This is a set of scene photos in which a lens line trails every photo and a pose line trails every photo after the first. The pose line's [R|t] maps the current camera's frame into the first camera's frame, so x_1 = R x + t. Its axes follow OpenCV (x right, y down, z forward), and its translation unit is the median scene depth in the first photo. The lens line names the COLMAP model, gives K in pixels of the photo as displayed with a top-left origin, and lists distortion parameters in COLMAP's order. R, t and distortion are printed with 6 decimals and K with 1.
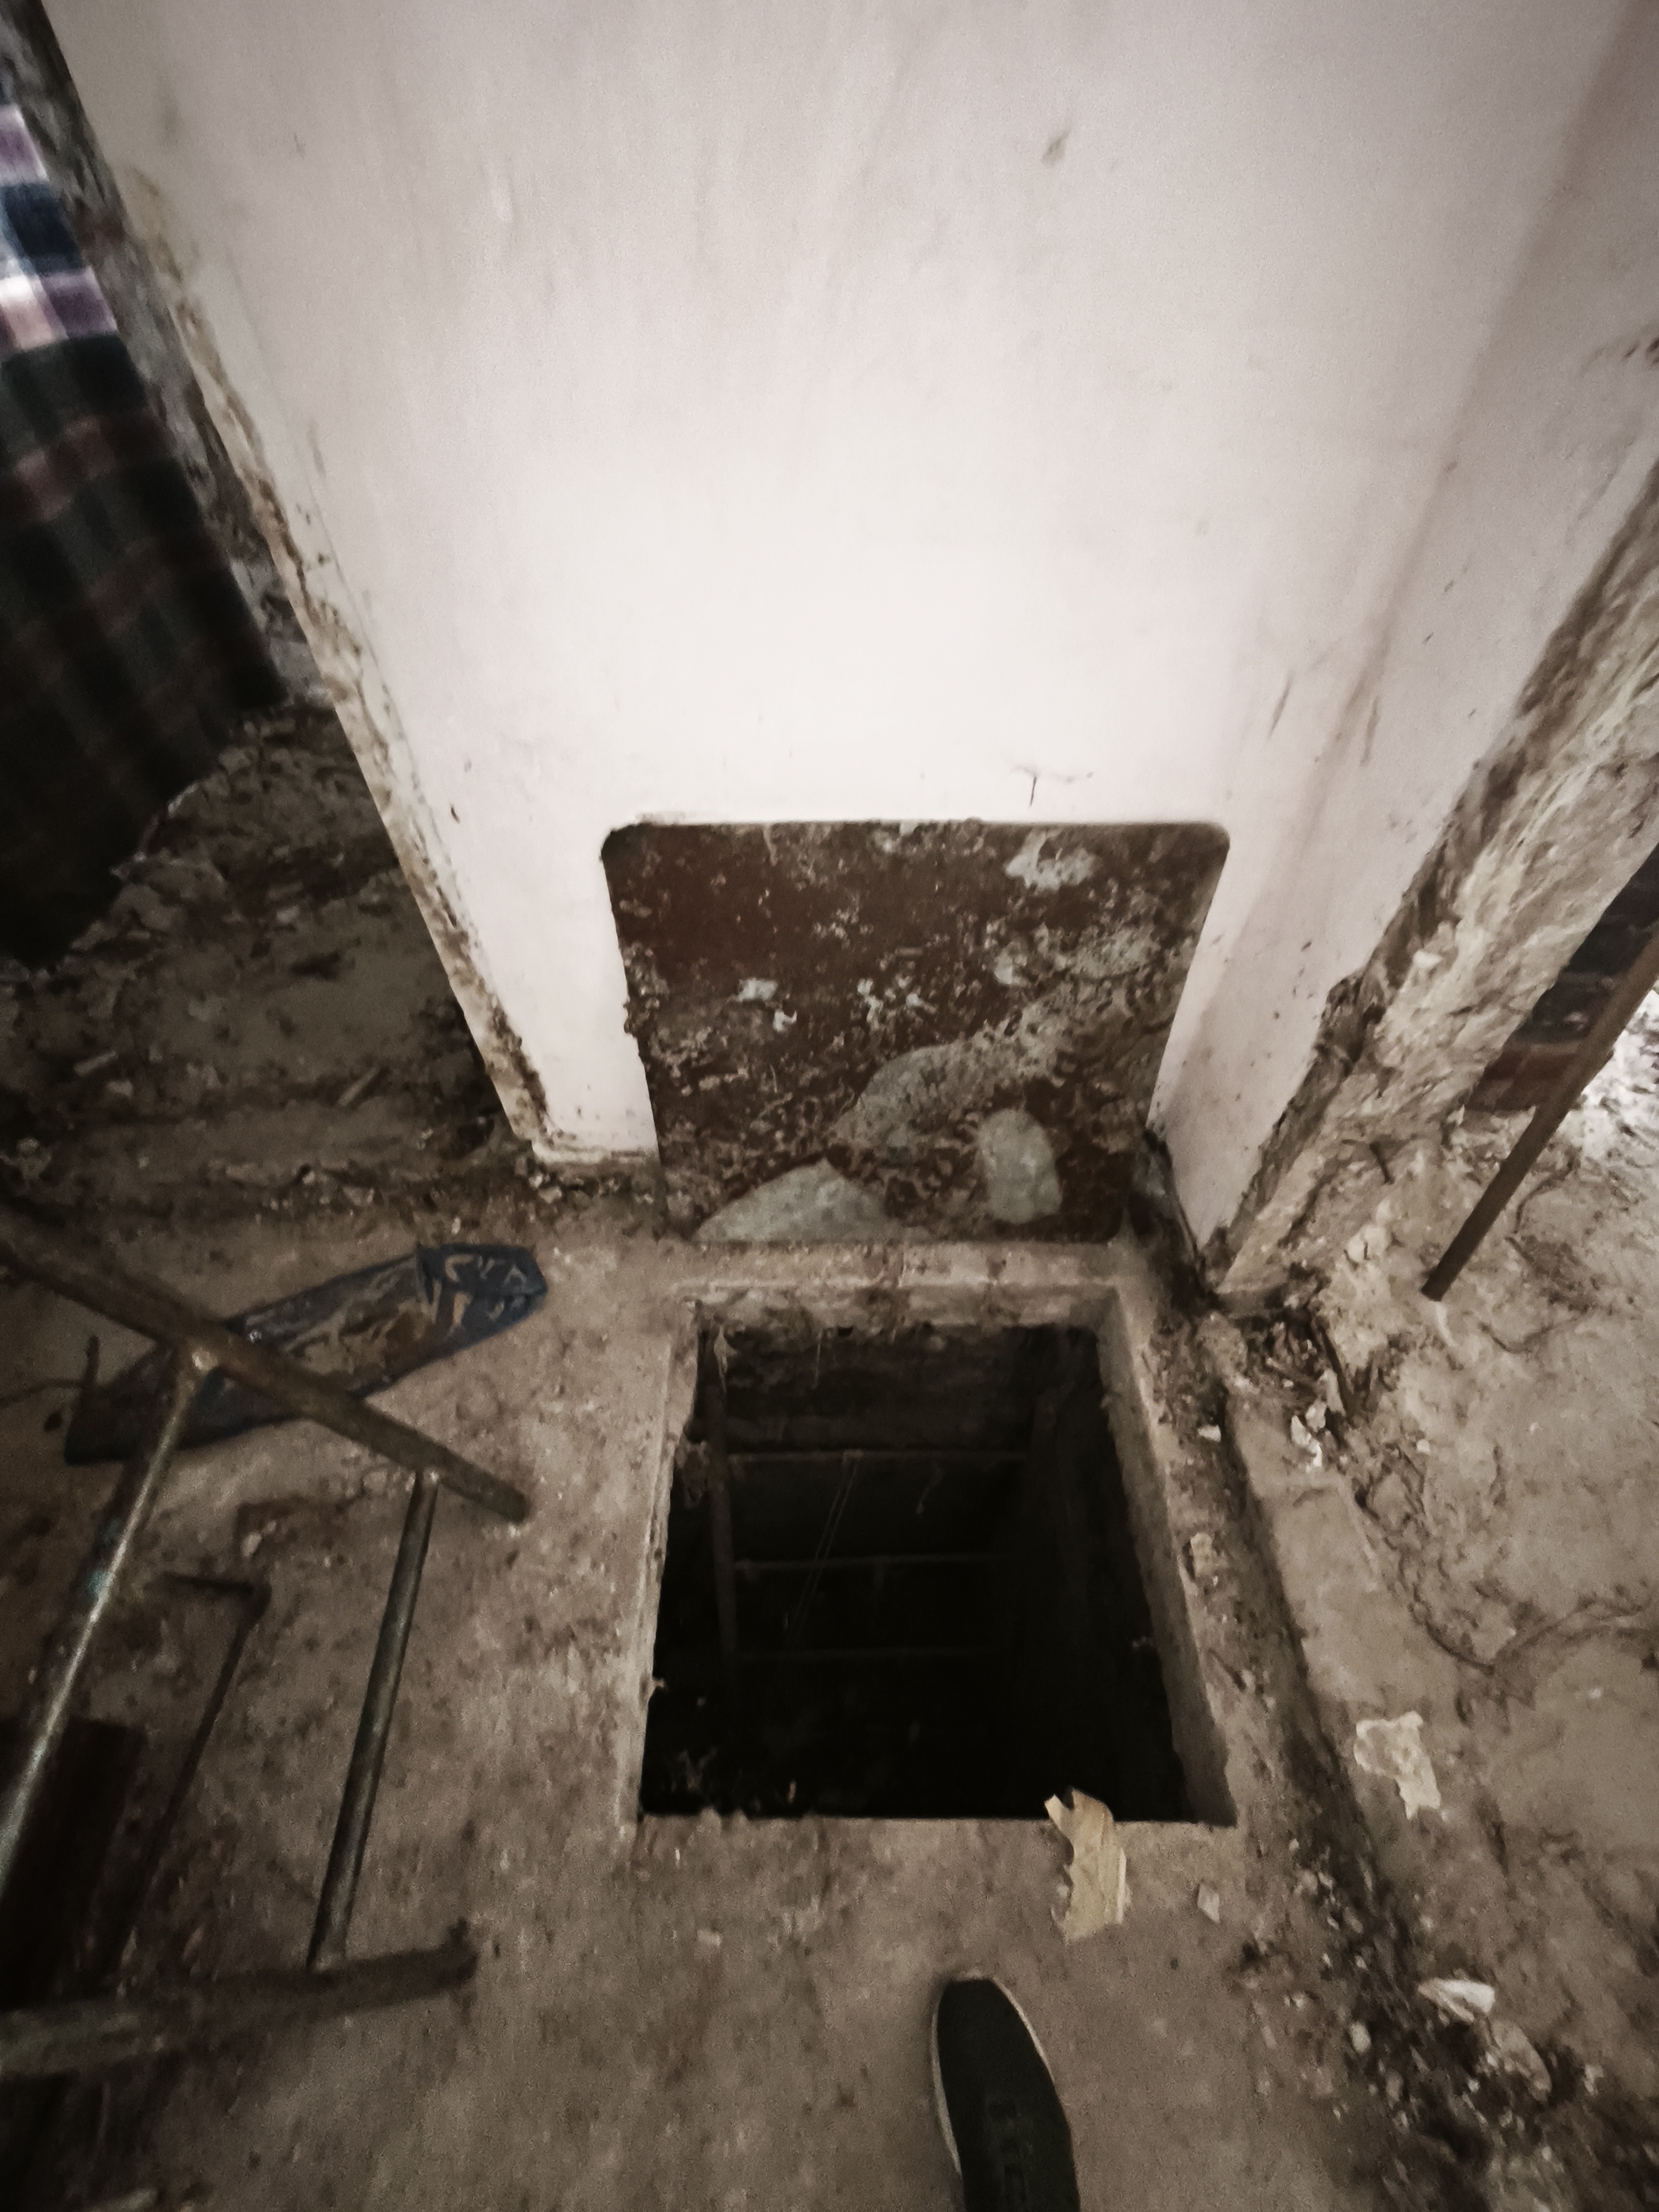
lens RADIAL K [[935.7, 0, 833.4], [0, 935.7, 1120.2], [0, 0, 1]] dist [-0.000809, 0.000633]
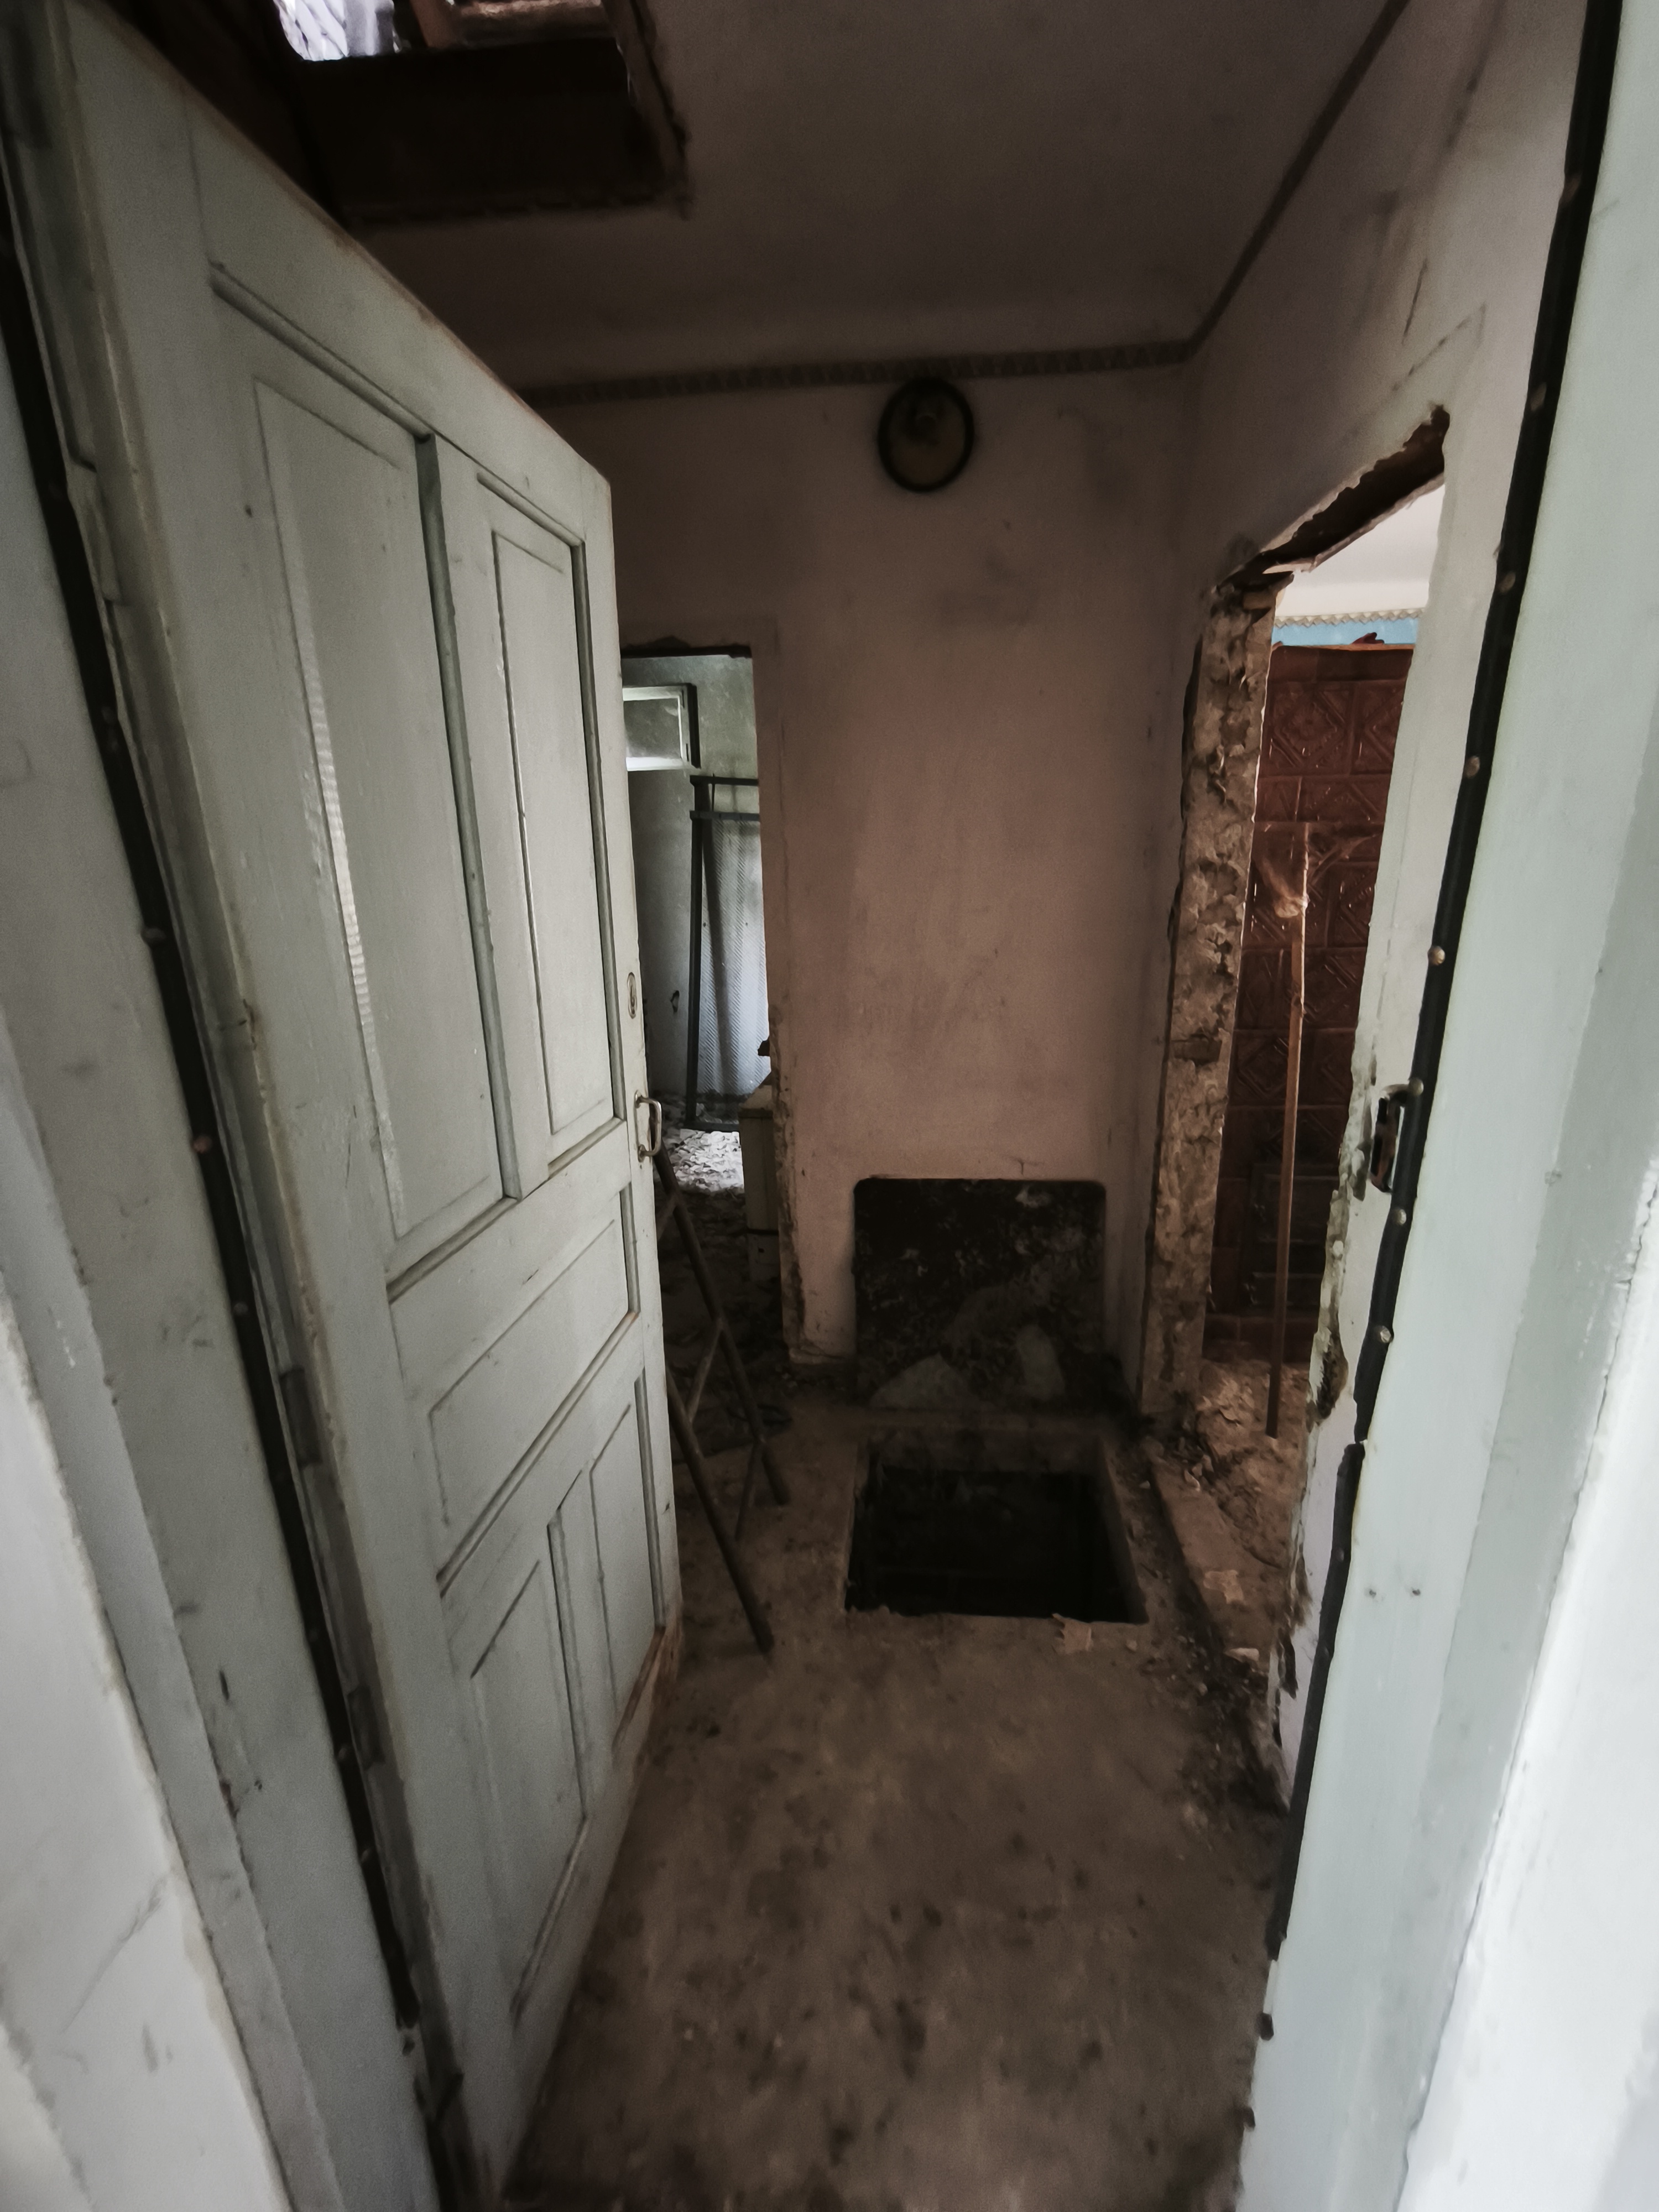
lens RADIAL K [[789.1, 0, 829.2], [0, 789.1, 1118.4], [0, 0, 1]] dist [0.000088, 0.000053]
pose [[0.990527, 0.007280, -0.137129, -0.016819], [-0.078181, 0.850850, -0.519559, 0.593100], [0.112893, 0.525358, 0.843359, -0.823107]]
